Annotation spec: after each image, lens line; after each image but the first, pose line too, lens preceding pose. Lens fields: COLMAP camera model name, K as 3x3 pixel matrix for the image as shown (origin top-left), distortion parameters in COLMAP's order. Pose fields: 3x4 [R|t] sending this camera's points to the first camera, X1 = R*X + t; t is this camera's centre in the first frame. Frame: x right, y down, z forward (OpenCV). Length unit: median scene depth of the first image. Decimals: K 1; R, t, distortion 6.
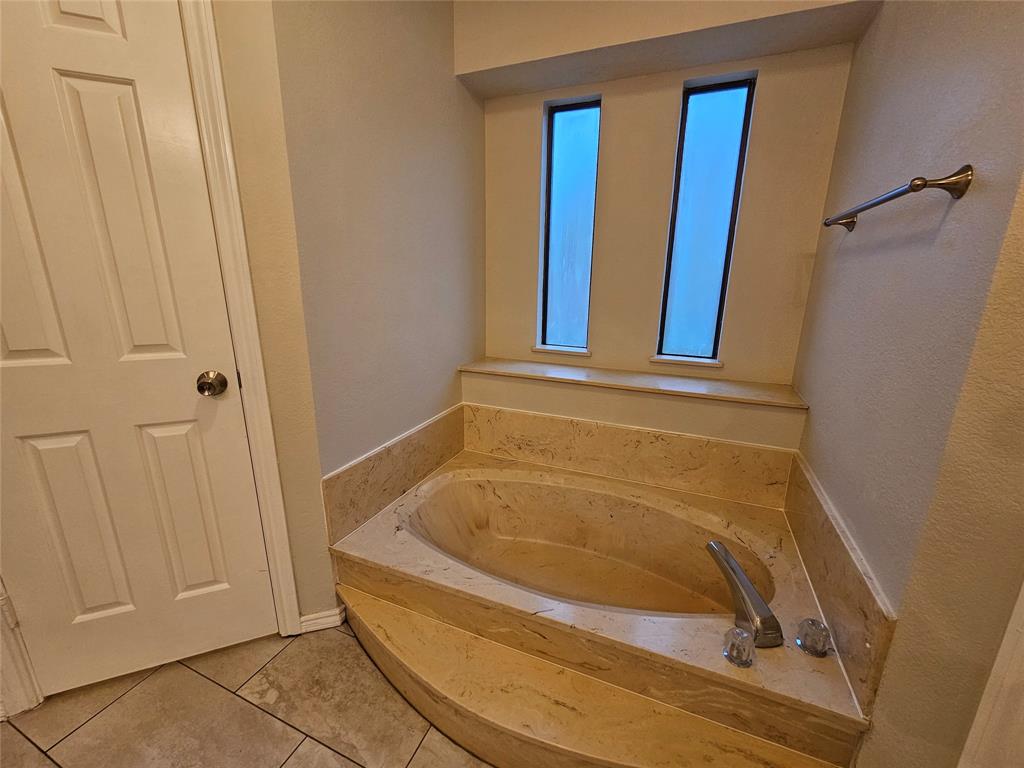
lens RADIAL K [[417.2, 0, 517.2], [0, 417.2, 382.6], [0, 0, 1]] dist [-0.002399, 0.001136]
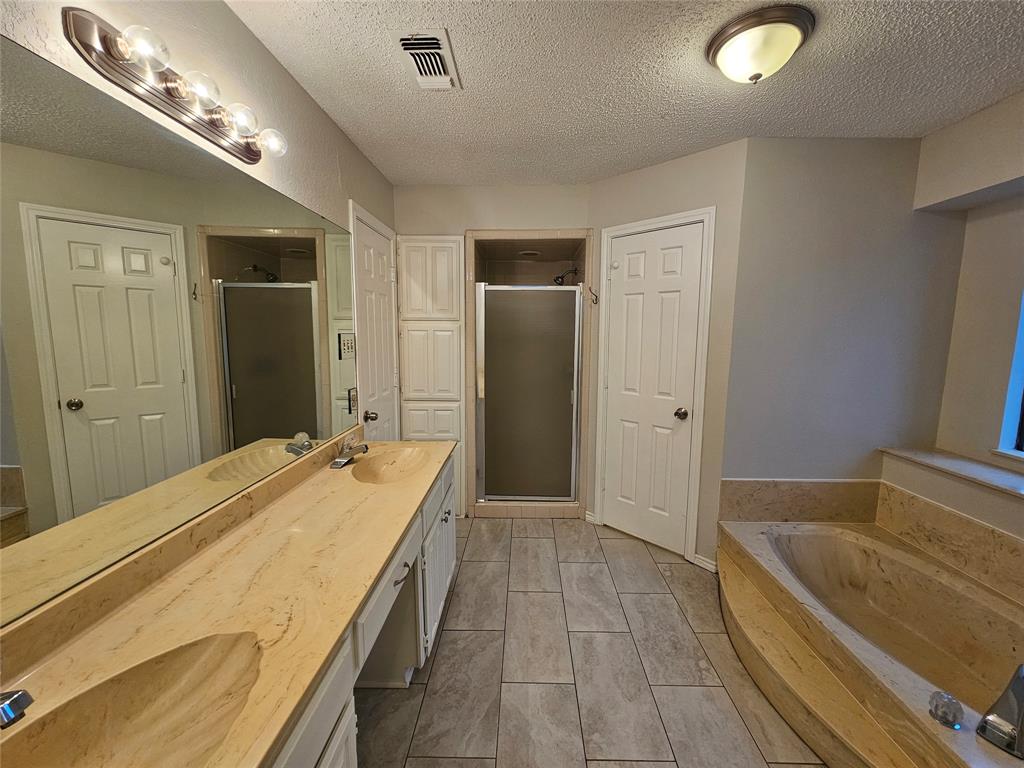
lens RADIAL K [[417.2, 0, 517.4], [0, 417.2, 381.0], [0, 0, 1]] dist [-0.002399, 0.001136]
pose [[0.364767, 0.100893, -0.925616, 0.605088], [-0.235525, 0.971780, 0.013109, 0.006167], [0.900818, 0.213225, 0.378236, -0.396868]]
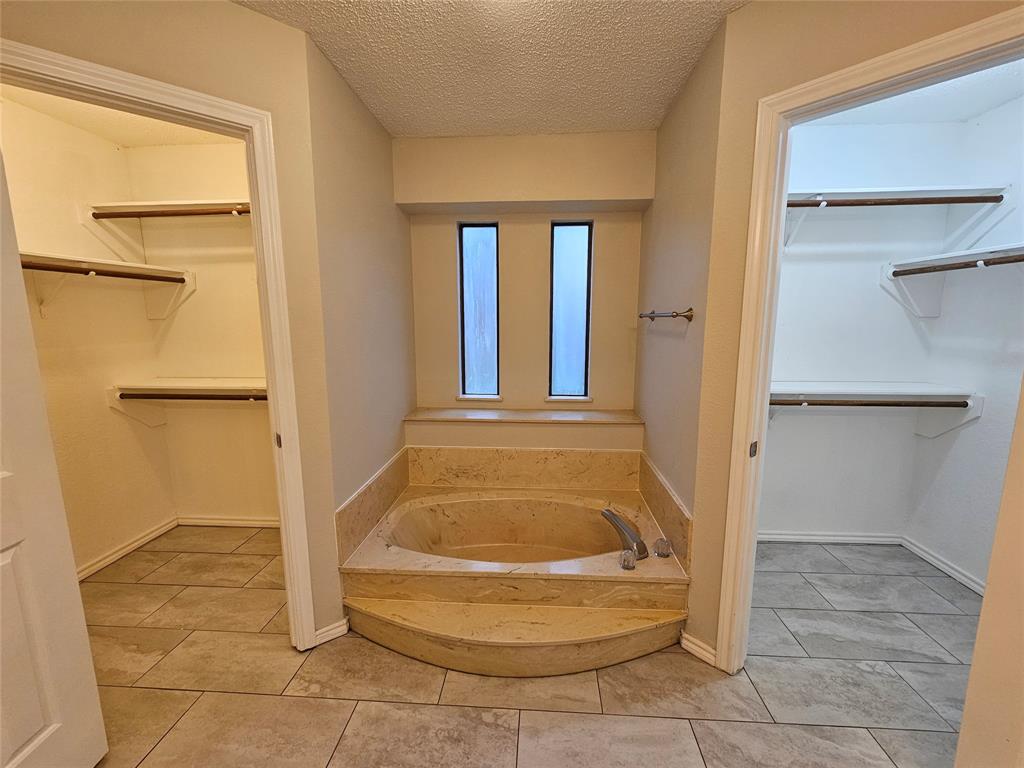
lens RADIAL K [[417.2, 0, 518.2], [0, 417.2, 381.3], [0, 0, 1]] dist [-0.002399, 0.001136]
pose [[0.944950, -0.062918, 0.321110, -0.240191], [0.094406, 0.992031, -0.083439, -0.009700], [-0.313301, 0.109160, 0.943359, -0.341964]]
